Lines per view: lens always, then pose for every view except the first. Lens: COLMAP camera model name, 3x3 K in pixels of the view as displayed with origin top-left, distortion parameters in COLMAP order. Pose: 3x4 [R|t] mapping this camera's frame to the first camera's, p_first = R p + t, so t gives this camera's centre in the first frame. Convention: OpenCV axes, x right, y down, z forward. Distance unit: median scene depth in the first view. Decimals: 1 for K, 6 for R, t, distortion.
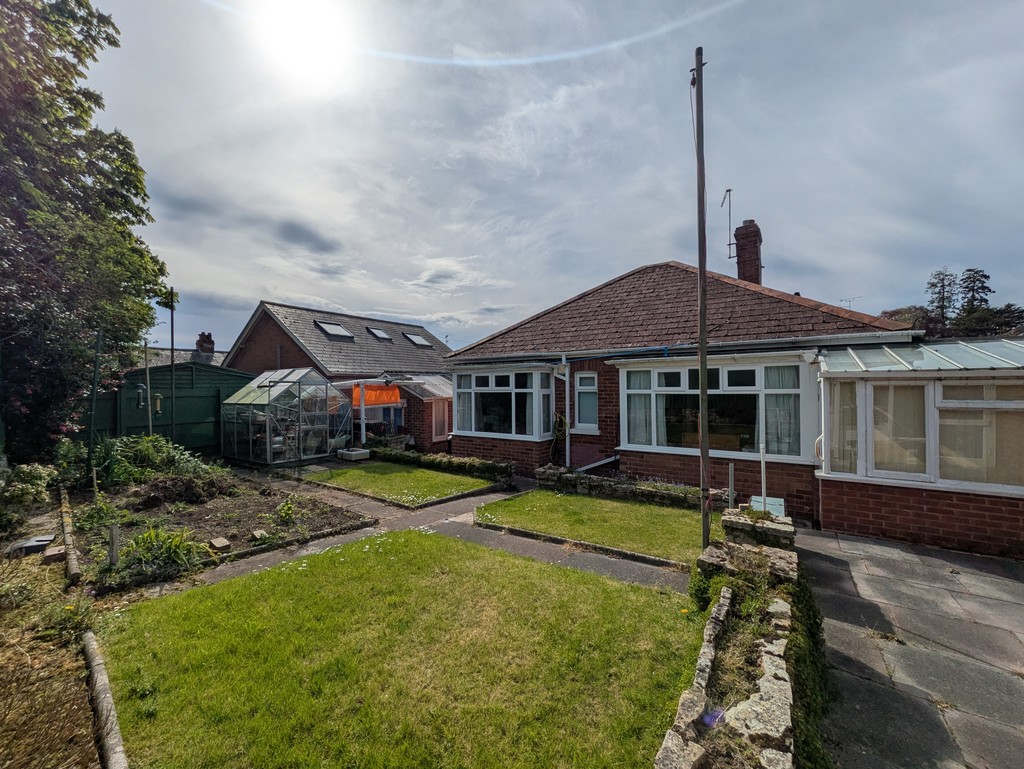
lens RADIAL K [[408.6, 0, 511.6], [0, 408.6, 377.2], [0, 0, 1]] dist [0.002352, 0.000455]
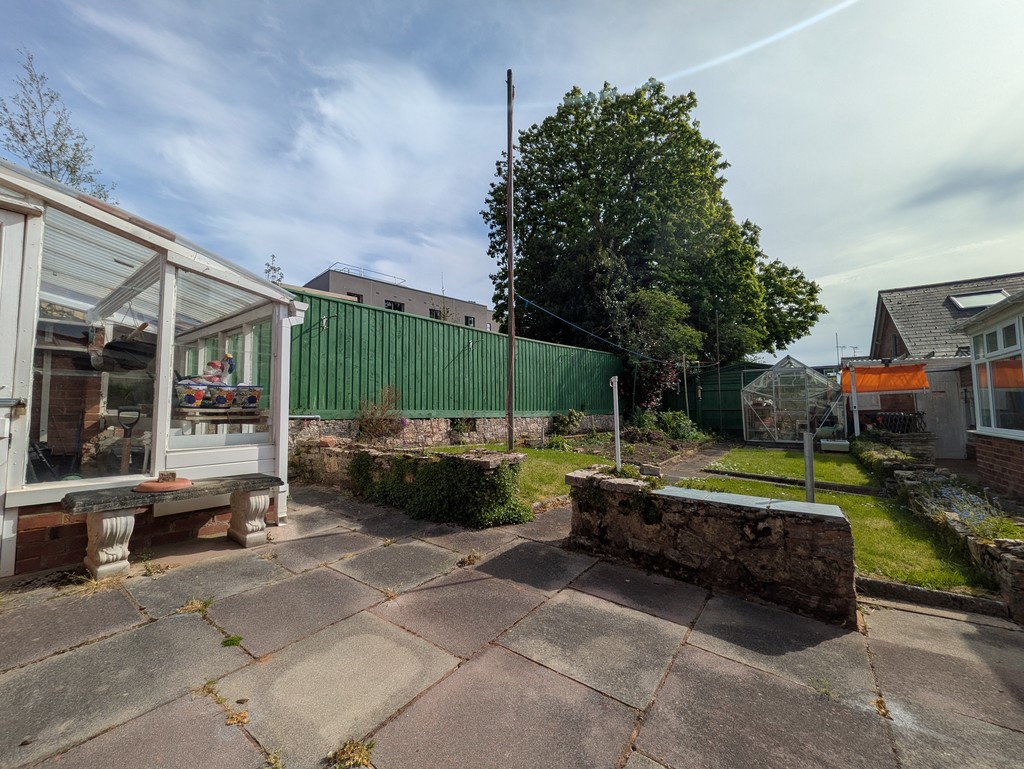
lens RADIAL K [[404.6, 0, 514.6], [0, 404.6, 383.4], [0, 0, 1]] dist [0.003148, -0.000357]
pose [[-0.027022, -0.056542, -0.998035, 0.563868], [0.028848, 0.997939, -0.057317, 0.088195], [0.999219, -0.030340, -0.025335, 0.346473]]
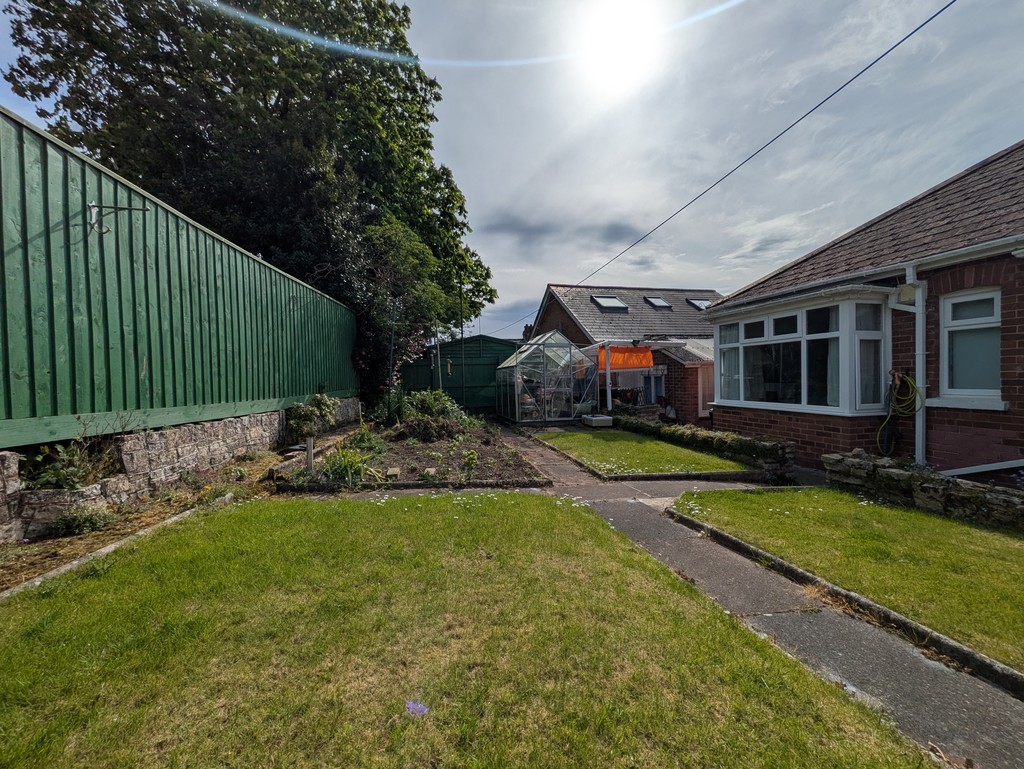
lens RADIAL K [[404.6, 0, 514.6], [0, 404.6, 383.4], [0, 0, 1]] dist [0.003148, -0.000357]
pose [[0.740714, 0.002910, -0.671815, 0.098418], [0.028244, 0.998972, 0.035469, 0.069900], [0.671227, -0.045247, 0.739870, 0.209535]]
